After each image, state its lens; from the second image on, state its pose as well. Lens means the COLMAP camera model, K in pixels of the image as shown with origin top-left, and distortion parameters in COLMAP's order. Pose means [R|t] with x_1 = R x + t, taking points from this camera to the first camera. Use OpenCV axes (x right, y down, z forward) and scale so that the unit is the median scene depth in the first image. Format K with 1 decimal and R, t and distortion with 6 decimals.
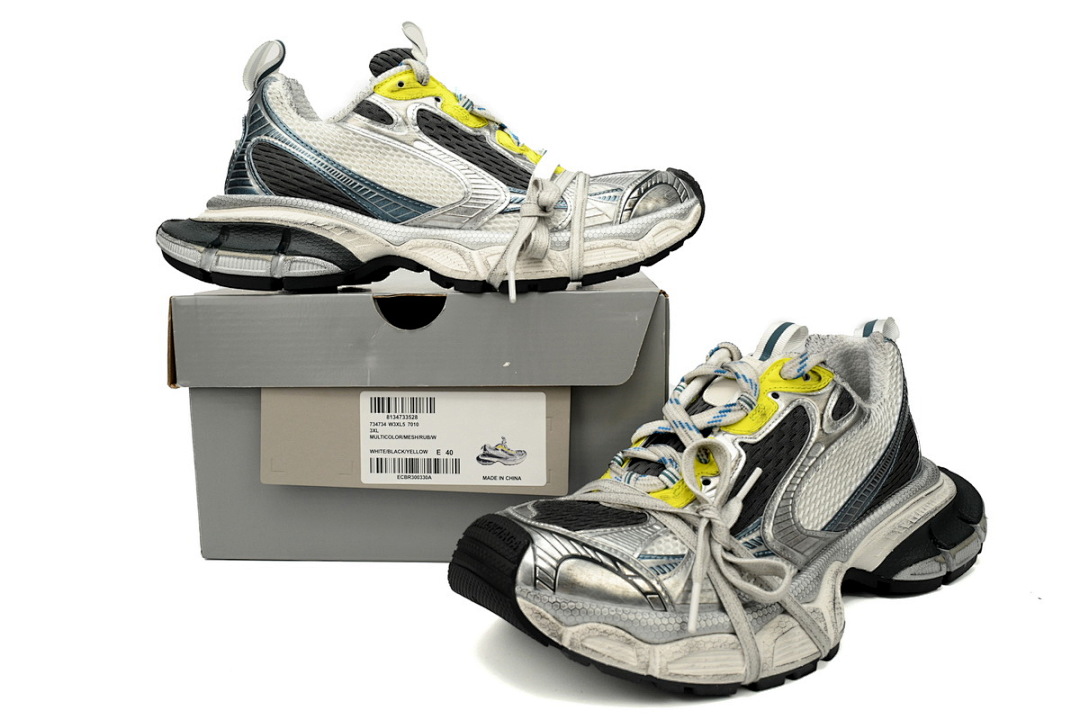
lens RADIAL K [[924.2, 0, 539.9], [0, 924.2, 360.4], [0, 0, 1]] dist [0.014904, 0.007414]
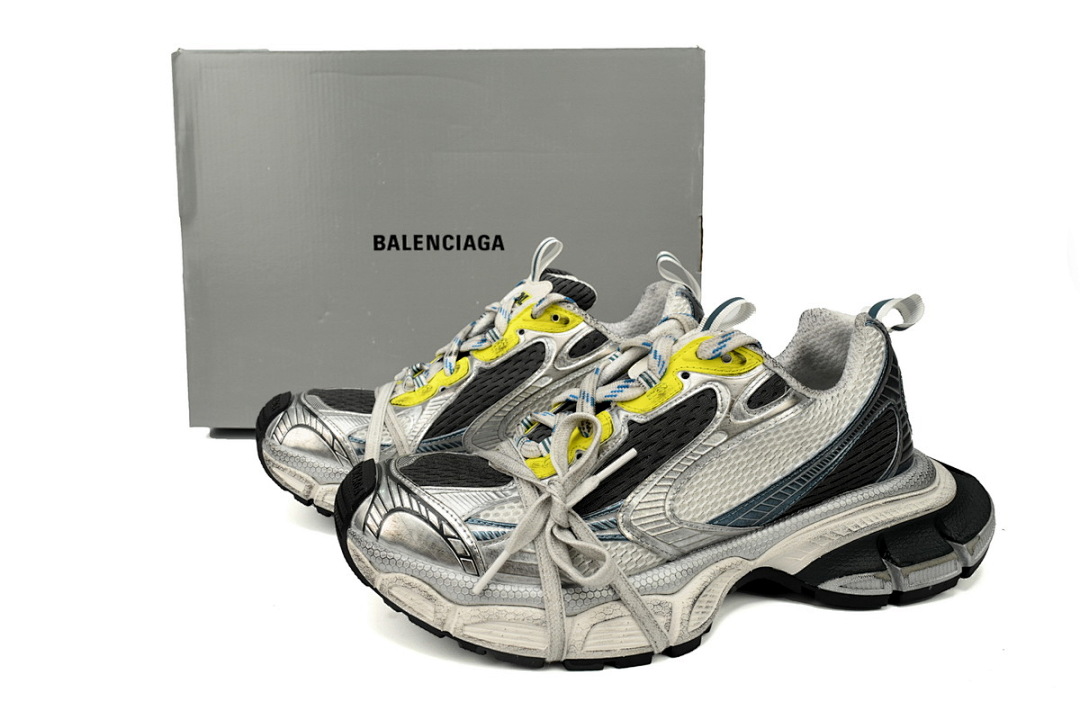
lens RADIAL K [[877.8, 0, 540.0], [0, 877.8, 360.4], [0, 0, 1]] dist [-0.010945, -0.004056]
pose [[0.920857, 0.097556, -0.377499, 0.464931], [-0.064853, 0.993029, 0.098424, -0.056884], [0.384469, -0.066153, 0.920765, 0.125463]]
